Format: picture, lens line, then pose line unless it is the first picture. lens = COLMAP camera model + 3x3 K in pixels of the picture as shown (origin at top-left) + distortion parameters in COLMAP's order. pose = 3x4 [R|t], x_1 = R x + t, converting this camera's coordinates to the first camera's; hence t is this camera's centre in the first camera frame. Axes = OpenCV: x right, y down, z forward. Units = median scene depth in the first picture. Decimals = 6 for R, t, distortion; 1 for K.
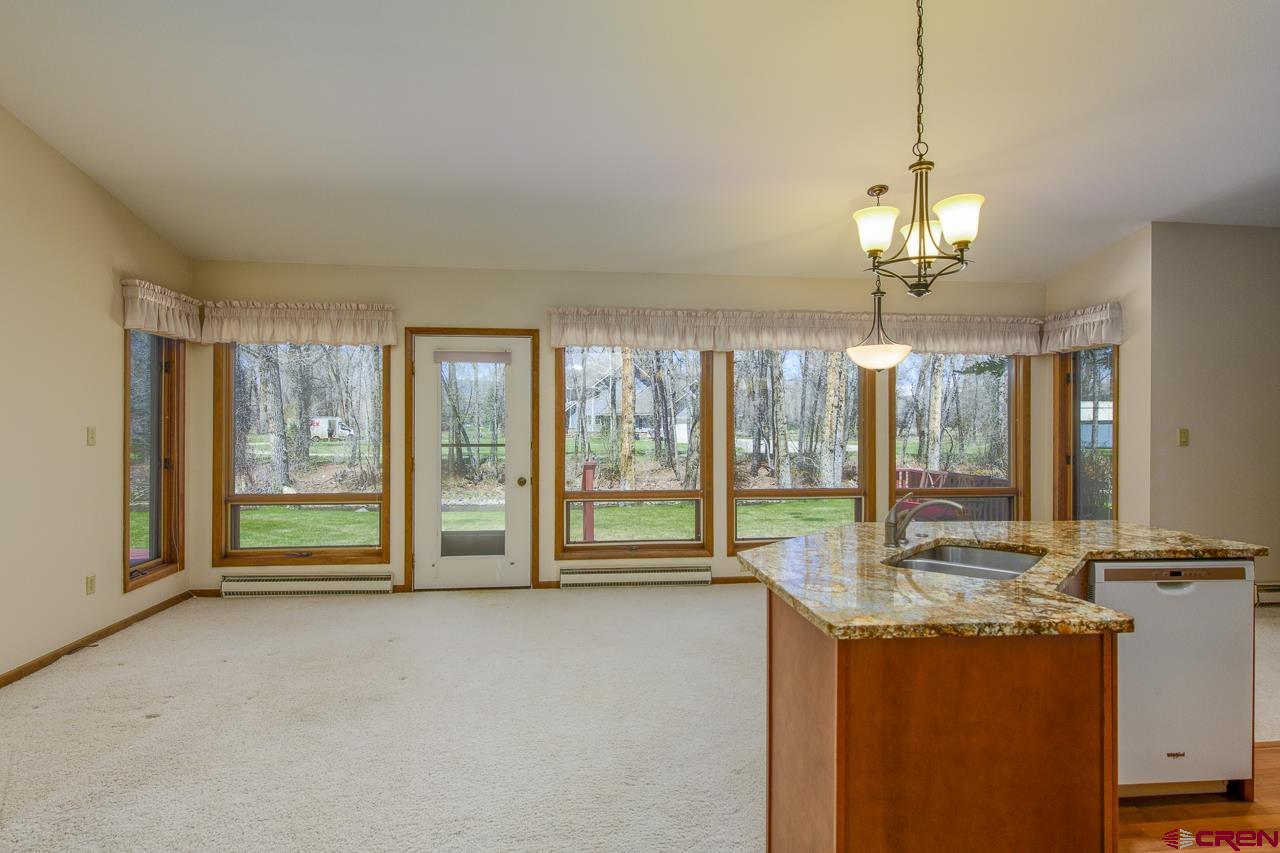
lens RADIAL K [[681.4, 0, 631.0], [0, 681.4, 423.6], [0, 0, 1]] dist [0.006174, -0.002588]
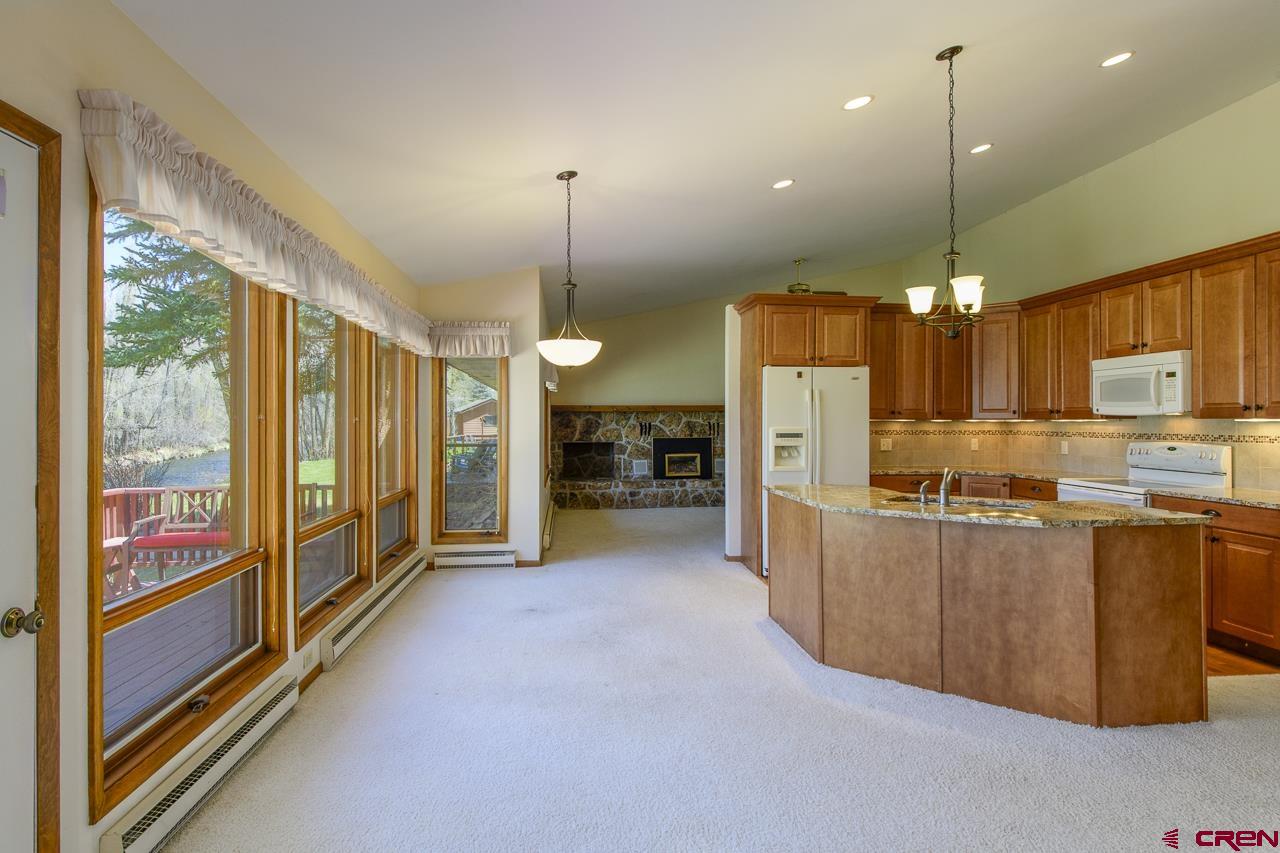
lens RADIAL K [[681.4, 0, 637.8], [0, 681.4, 418.6], [0, 0, 1]] dist [0.006174, -0.002588]
pose [[-0.013604, 0.005957, 0.999890, -0.998717], [0.002535, 0.999979, -0.005923, 0.000485], [-0.999904, 0.002454, -0.013619, 1.576289]]
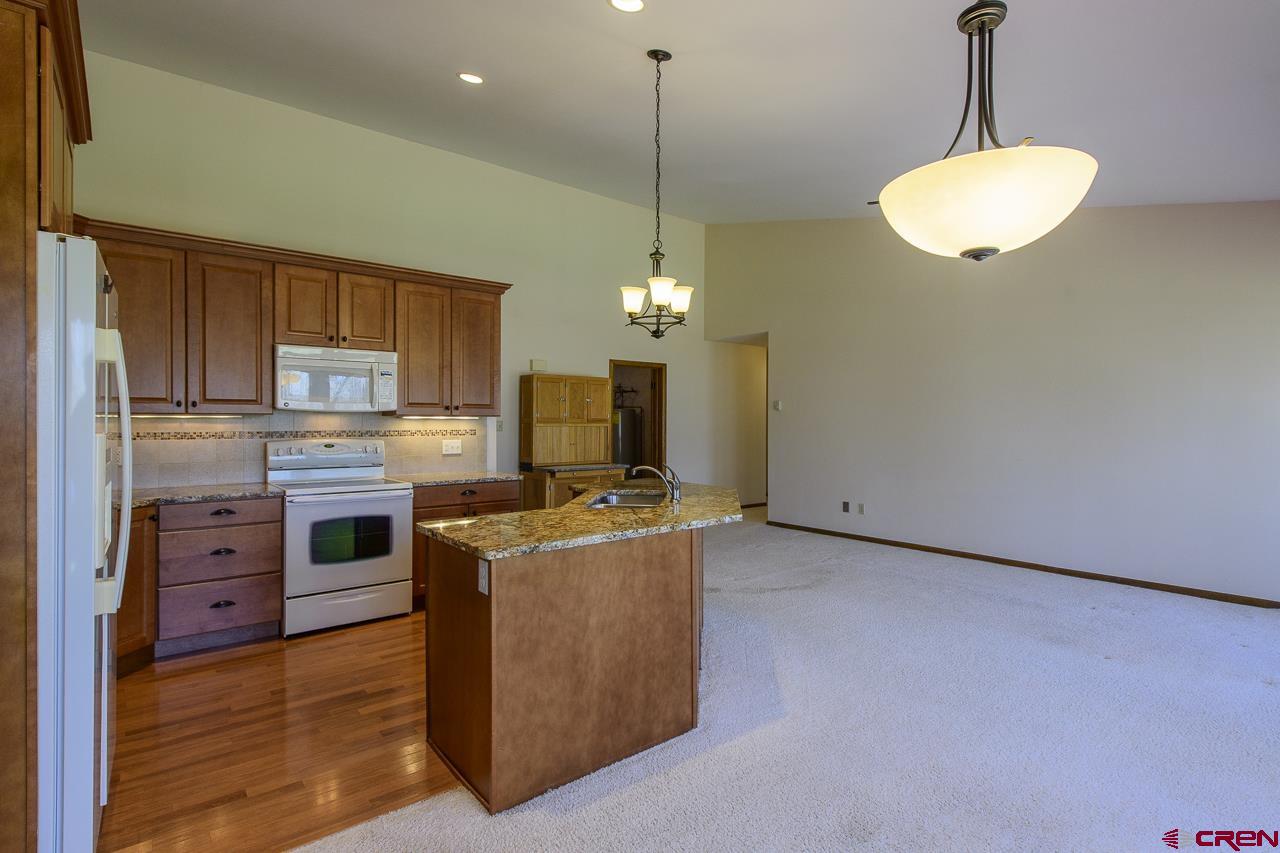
lens RADIAL K [[638.7, 0, 652.4], [0, 638.7, 420.1], [0, 0, 1]] dist [0.007648, -0.003506]
pose [[-0.826063, 0.000816, -0.563578, 1.133682], [-0.000860, 0.999996, 0.002708, 0.000497], [0.563578, 0.002722, -0.826059, 2.013859]]
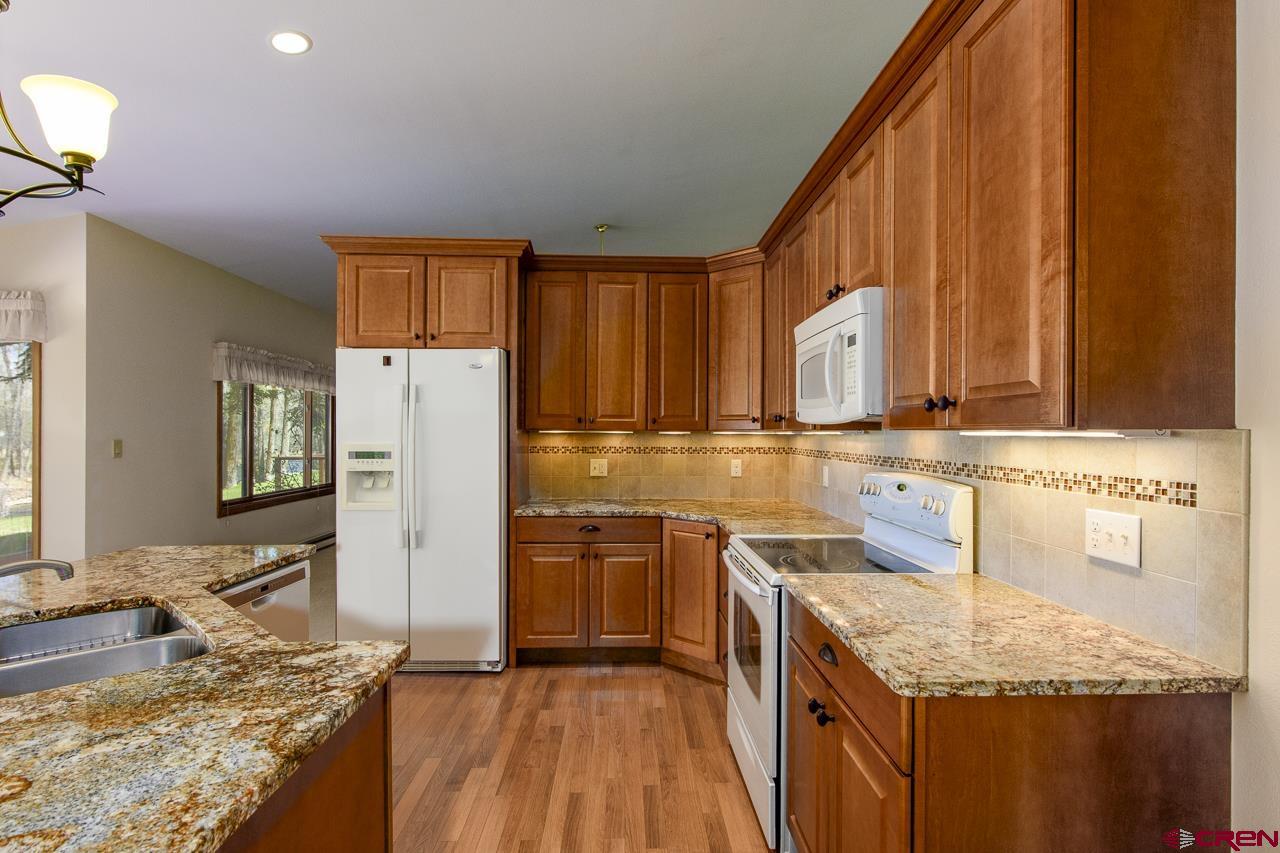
lens RADIAL K [[638.7, 0, 645.3], [0, 638.7, 432.3], [0, 0, 1]] dist [0.007648, -0.003506]
pose [[0.065706, 0.002356, 0.997836, -0.079061], [0.000284, 0.999997, -0.002380, -0.001469], [-0.997839, 0.000440, 0.065705, 0.380606]]
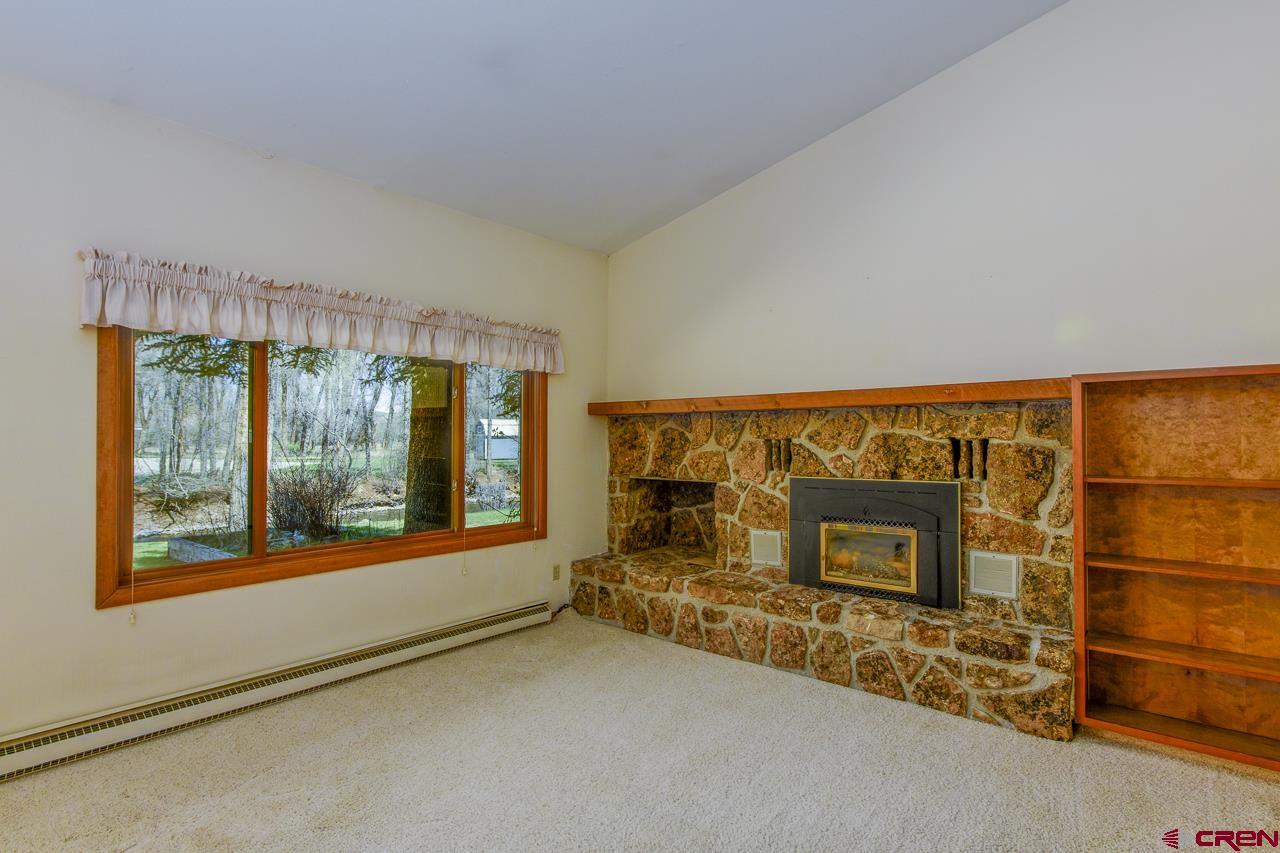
lens RADIAL K [[638.7, 0, 640.2], [0, 638.7, 434.3], [0, 0, 1]] dist [0.007648, -0.003506]
pose [[0.725147, 0.009991, 0.688521, 1.808155], [-0.004394, 0.999942, -0.009882, 0.007208], [-0.688580, 0.004141, 0.725149, 0.578926]]
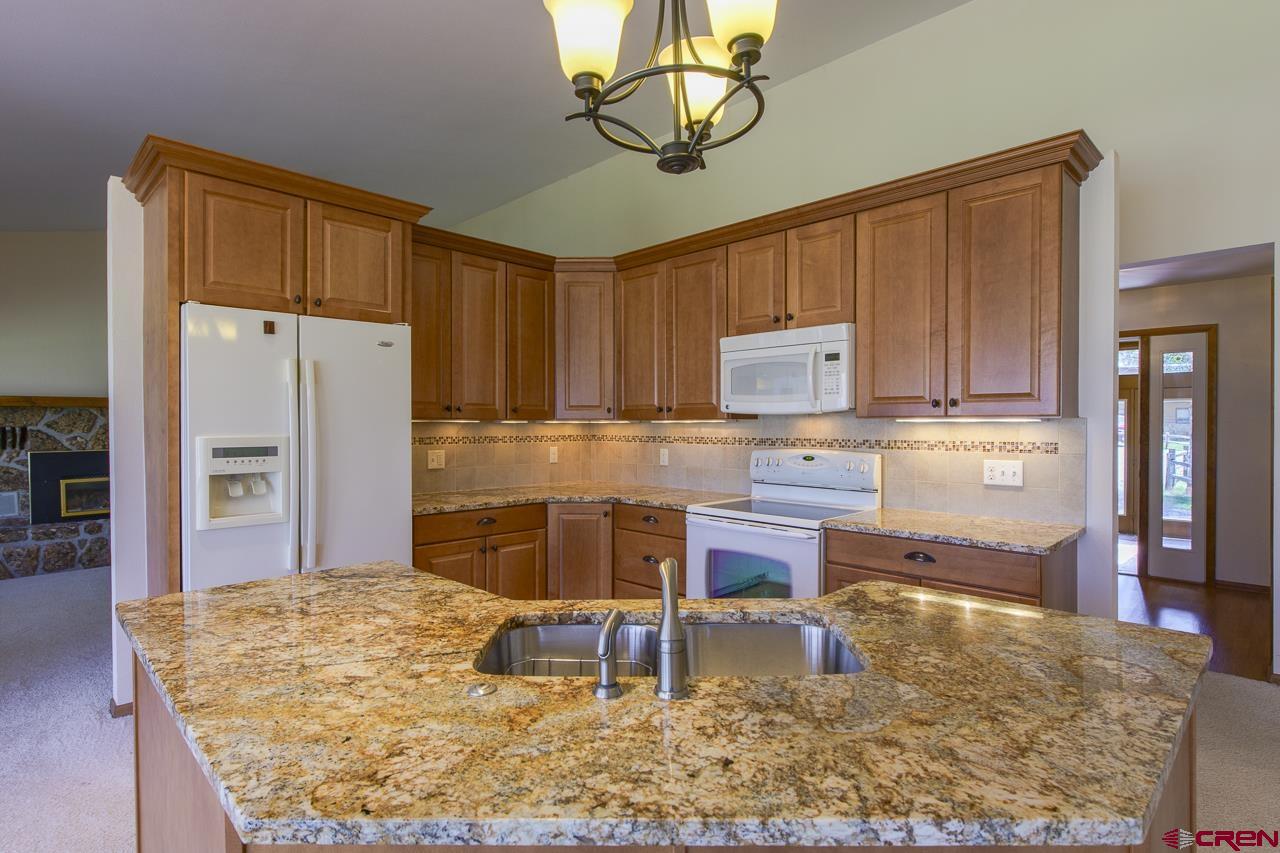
lens RADIAL K [[638.7, 0, 632.5], [0, 638.7, 433.0], [0, 0, 1]] dist [0.007648, -0.003506]
pose [[-0.630974, -0.007985, 0.775763, 0.062032], [0.004703, 0.999889, 0.014117, 0.002246], [-0.775789, 0.012556, -0.630867, 1.212176]]
